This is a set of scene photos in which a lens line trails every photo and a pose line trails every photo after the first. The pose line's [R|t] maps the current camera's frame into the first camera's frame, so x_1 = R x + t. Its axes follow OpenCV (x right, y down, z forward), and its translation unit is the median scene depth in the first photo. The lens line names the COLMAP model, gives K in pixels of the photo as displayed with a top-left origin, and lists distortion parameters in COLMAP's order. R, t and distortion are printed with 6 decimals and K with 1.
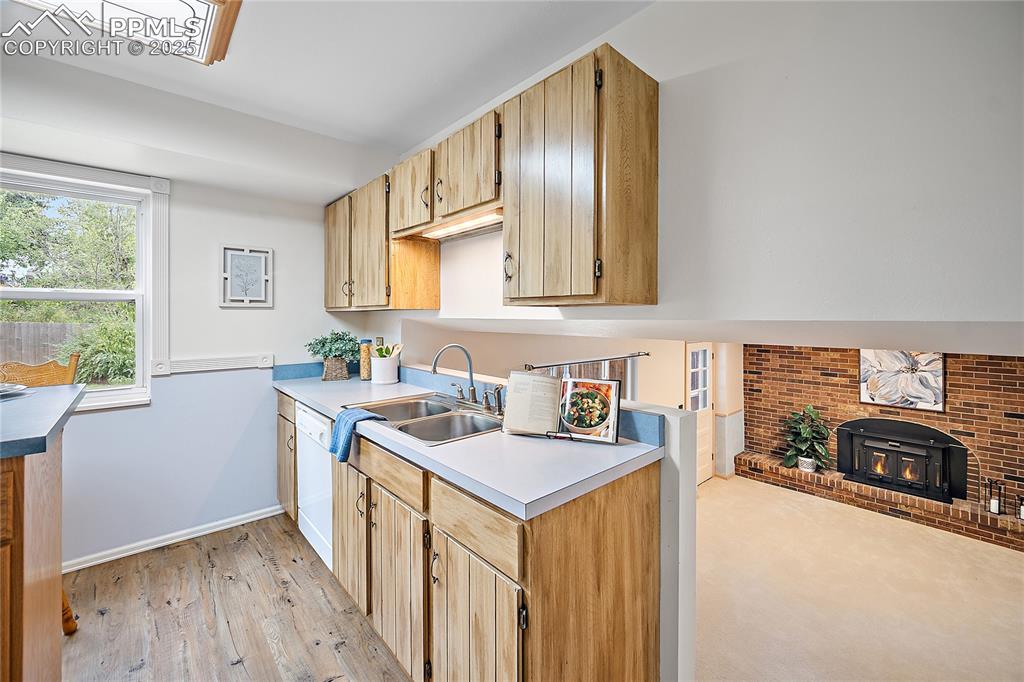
lens RADIAL K [[408.4, 0, 501.8], [0, 408.4, 313.4], [0, 0, 1]] dist [-0.004408, 0.001214]
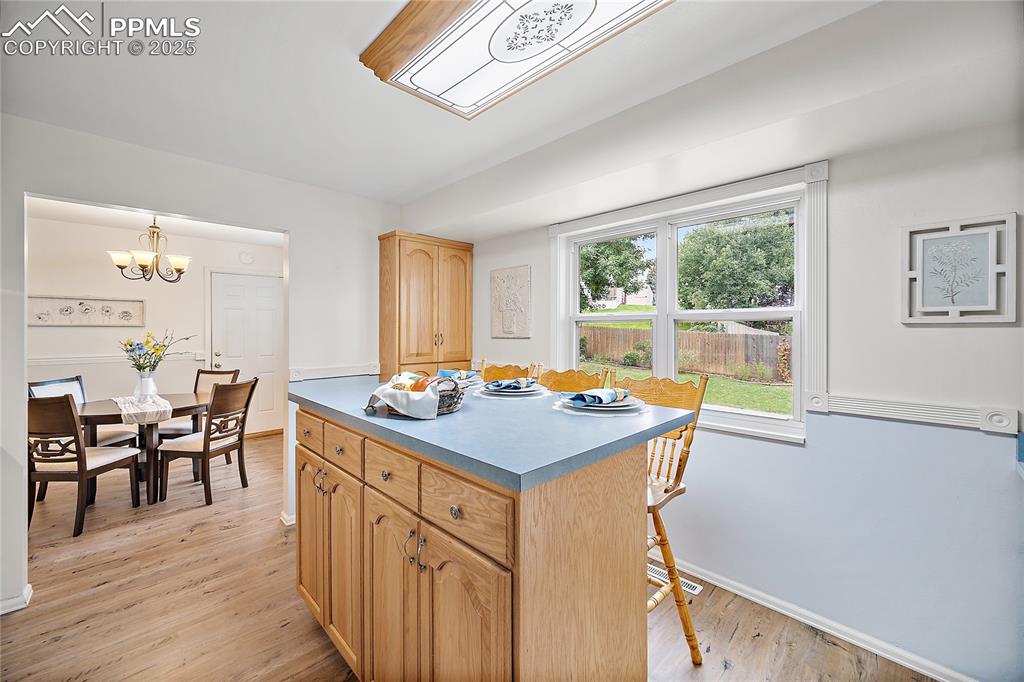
lens RADIAL K [[408.4, 0, 514.1], [0, 408.4, 332.6], [0, 0, 1]] dist [-0.004408, 0.001214]
pose [[0.061116, 0.003260, -0.998125, -0.037807], [0.004326, 0.999984, 0.003531, -0.003602], [0.998121, -0.004534, 0.061101, 0.166599]]
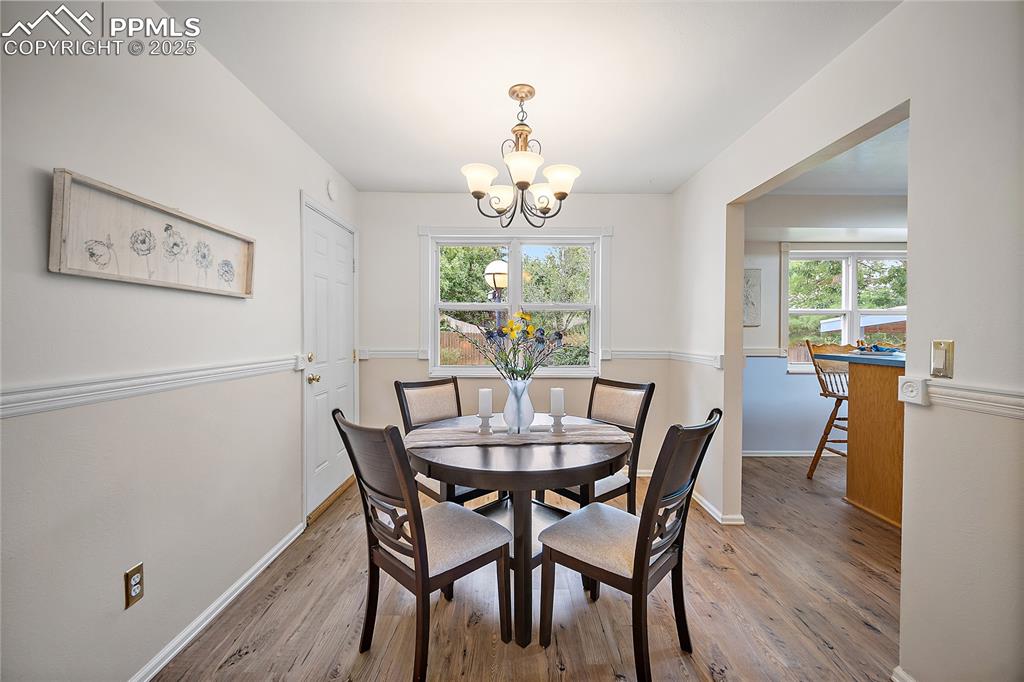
lens RADIAL K [[408.4, 0, 511.1], [0, 408.4, 331.0], [0, 0, 1]] dist [-0.004408, 0.001214]
pose [[0.757187, -0.006057, -0.653170, -0.494882], [0.004729, 0.999982, -0.003790, 0.017084], [0.653181, -0.000219, 0.757202, -0.689826]]
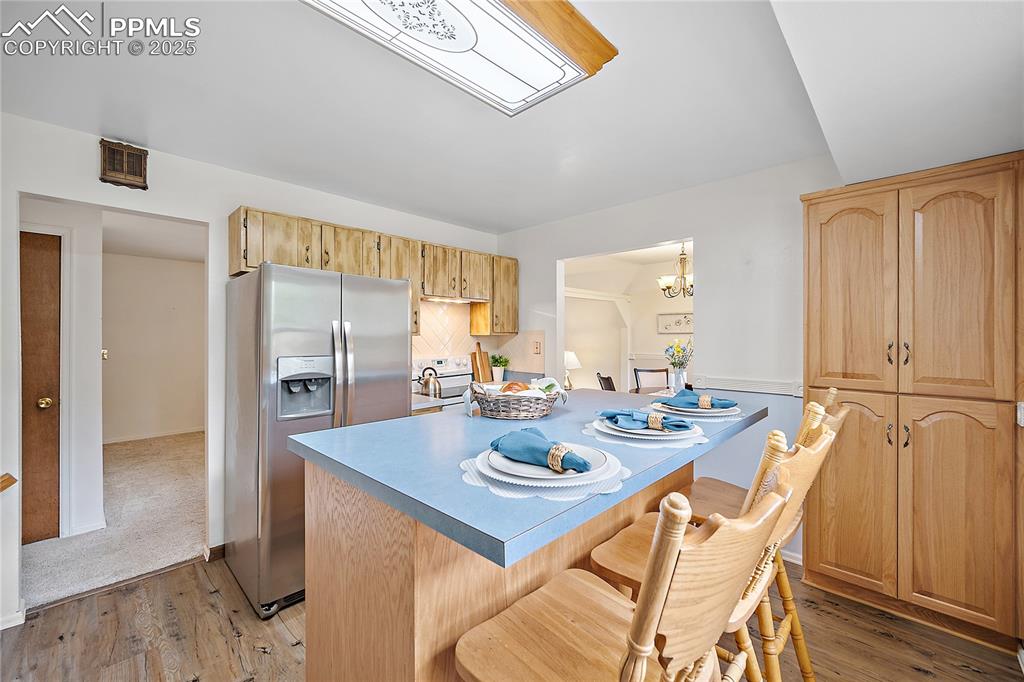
lens RADIAL K [[408.4, 0, 509.1], [0, 408.4, 336.8], [0, 0, 1]] dist [-0.004408, 0.001214]
pose [[-0.996351, -0.004014, -0.085255, -0.314159], [-0.003848, 0.999990, -0.002110, -0.003461], [0.085262, -0.001774, -0.996357, 0.430018]]
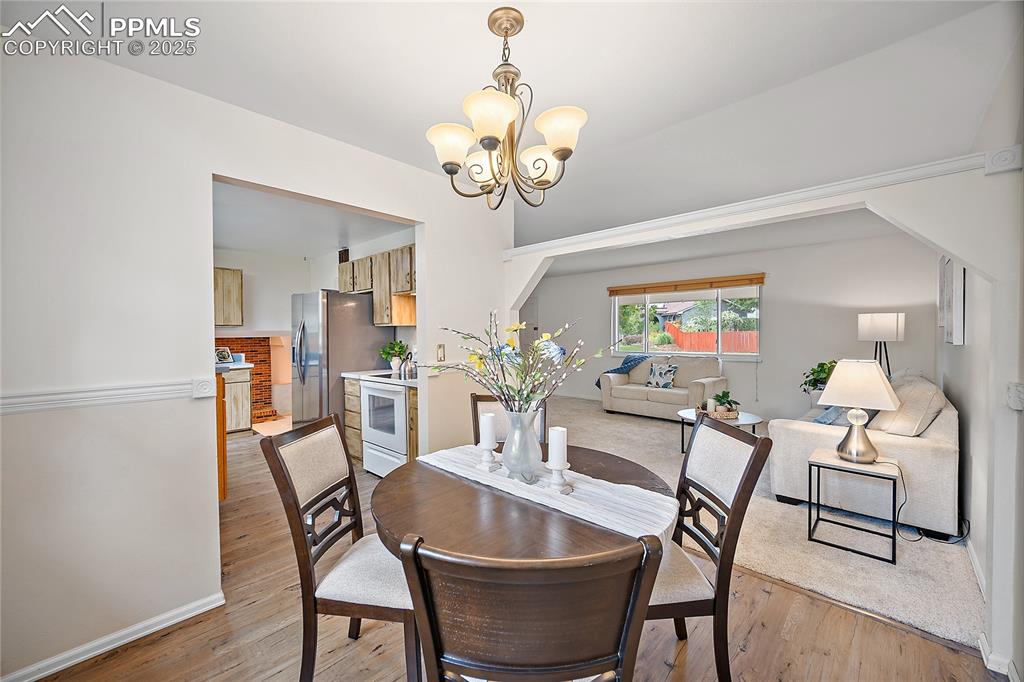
lens RADIAL K [[408.4, 0, 513.5], [0, 408.4, 338.3], [0, 0, 1]] dist [-0.004408, 0.001214]
pose [[-0.098371, -0.020268, 0.994943, -1.037488], [-0.001776, 0.999795, 0.020191, 0.002051], [-0.995148, 0.000220, -0.098387, -0.351848]]
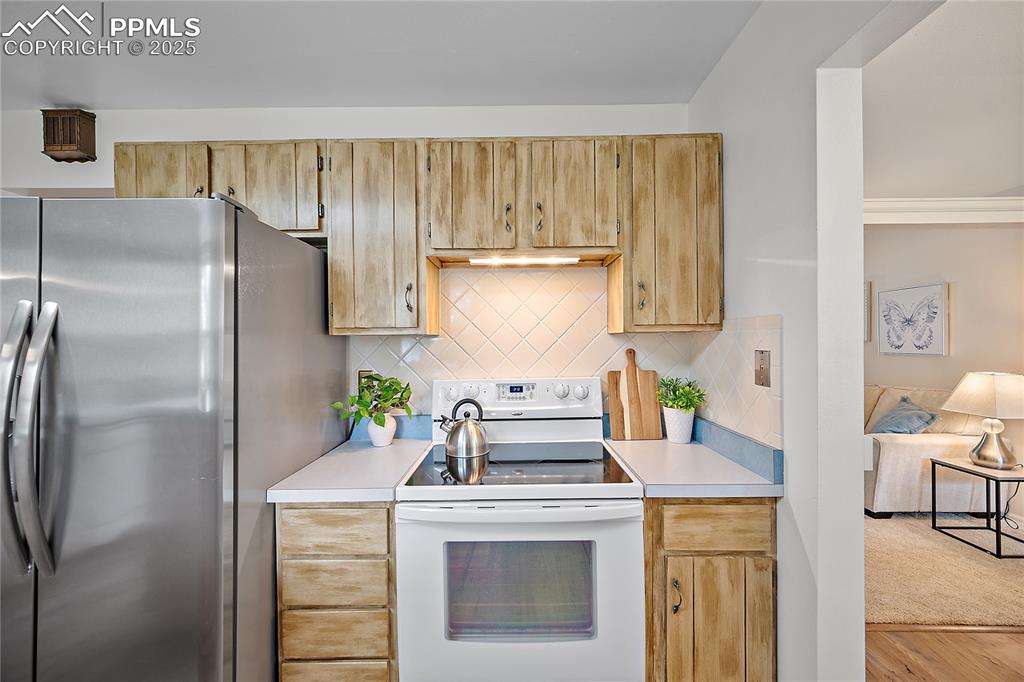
lens RADIAL K [[408.4, 0, 505.2], [0, 408.4, 344.0], [0, 0, 1]] dist [-0.004408, 0.001214]
pose [[-0.746830, -0.005172, 0.664995, -0.476560], [-0.001999, 0.999983, 0.005532, -0.000551], [-0.665012, 0.002802, -0.746827, -0.011571]]
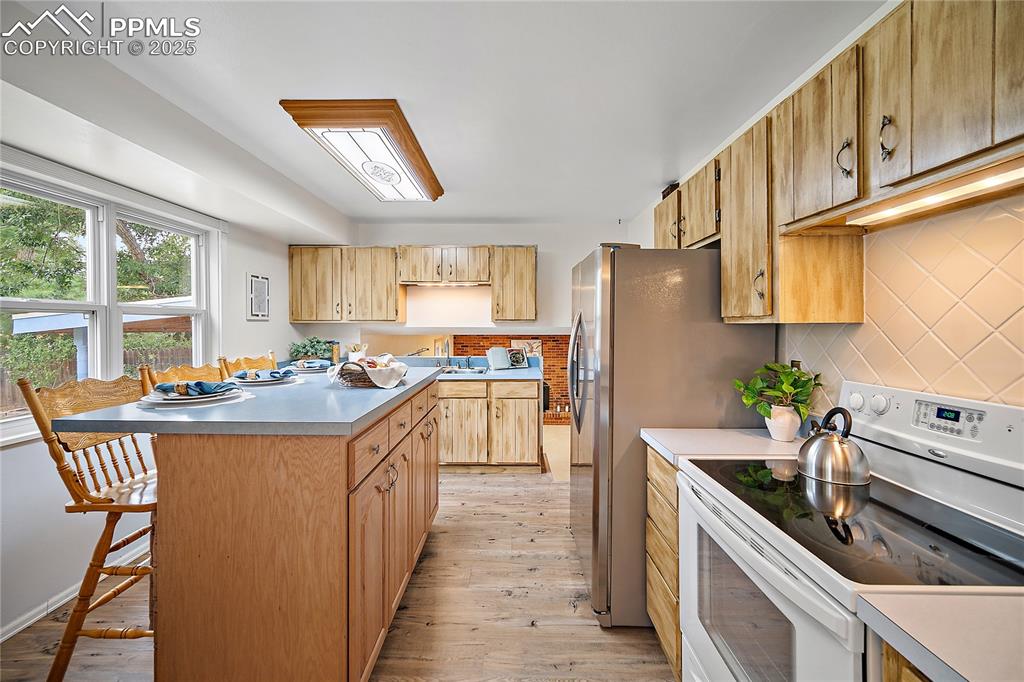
lens RADIAL K [[408.4, 0, 507.9], [0, 408.4, 330.7], [0, 0, 1]] dist [-0.004408, 0.001214]
pose [[0.666865, -0.014858, 0.745030, -0.553277], [-0.002570, 0.999749, 0.022239, -0.006473], [-0.745174, -0.016745, 0.666660, -0.244603]]
